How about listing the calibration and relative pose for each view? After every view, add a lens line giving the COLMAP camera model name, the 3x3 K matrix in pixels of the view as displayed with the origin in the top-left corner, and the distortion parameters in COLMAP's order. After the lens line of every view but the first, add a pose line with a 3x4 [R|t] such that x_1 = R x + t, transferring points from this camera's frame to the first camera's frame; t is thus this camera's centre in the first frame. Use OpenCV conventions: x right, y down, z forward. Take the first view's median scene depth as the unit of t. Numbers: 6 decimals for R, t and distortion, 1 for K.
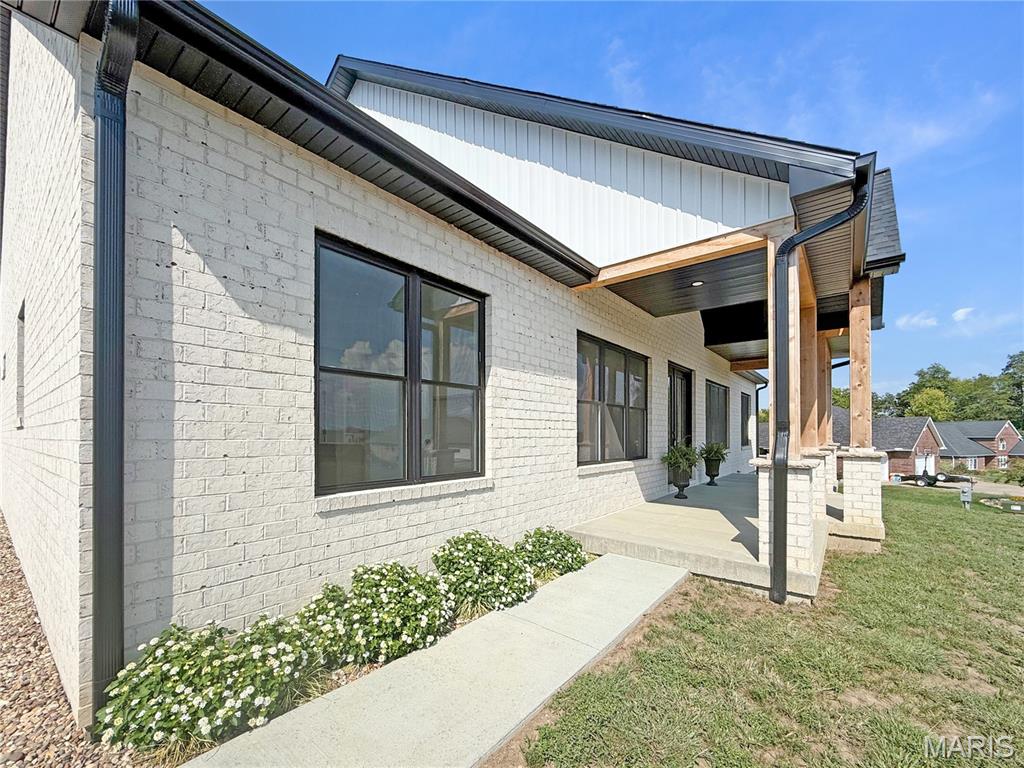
lens RADIAL K [[433.3, 0, 510.3], [0, 433.3, 316.1], [0, 0, 1]] dist [0.000651, 0.000365]
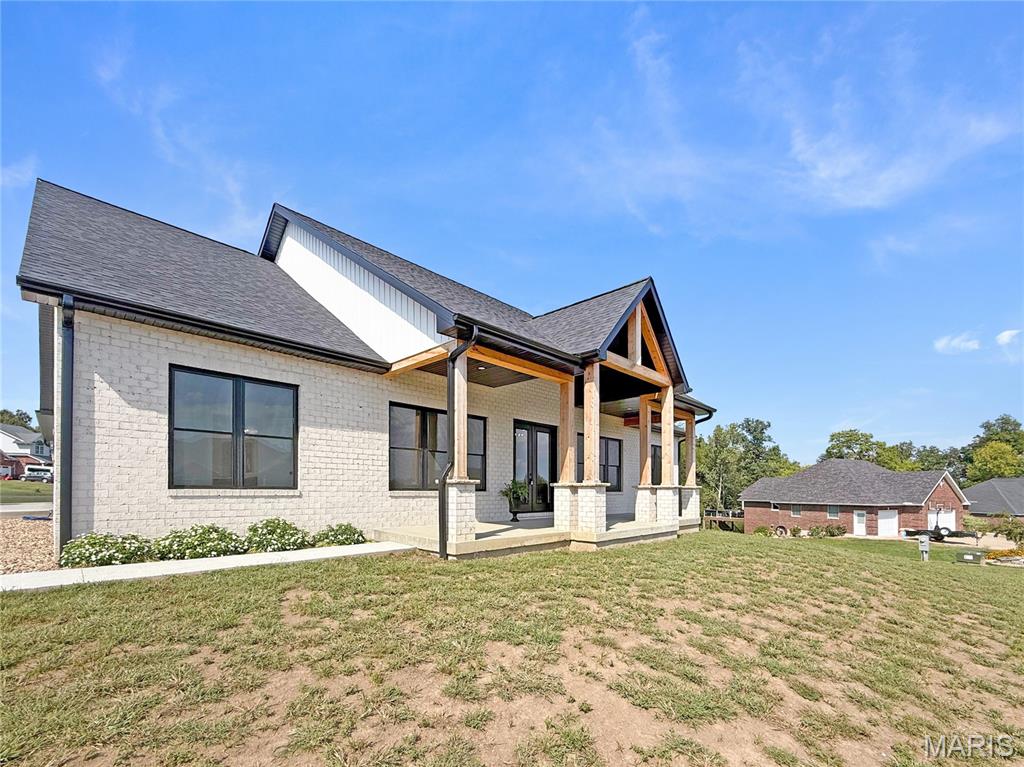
lens RADIAL K [[415.8, 0, 486.8], [0, 415.8, 365.7], [0, 0, 1]] dist [-0.000087, 0.000158]
pose [[0.996837, -0.015347, -0.077982, 1.266594], [0.014060, 0.999756, -0.017025, -0.133530], [0.078224, 0.015875, 0.996809, -0.923428]]
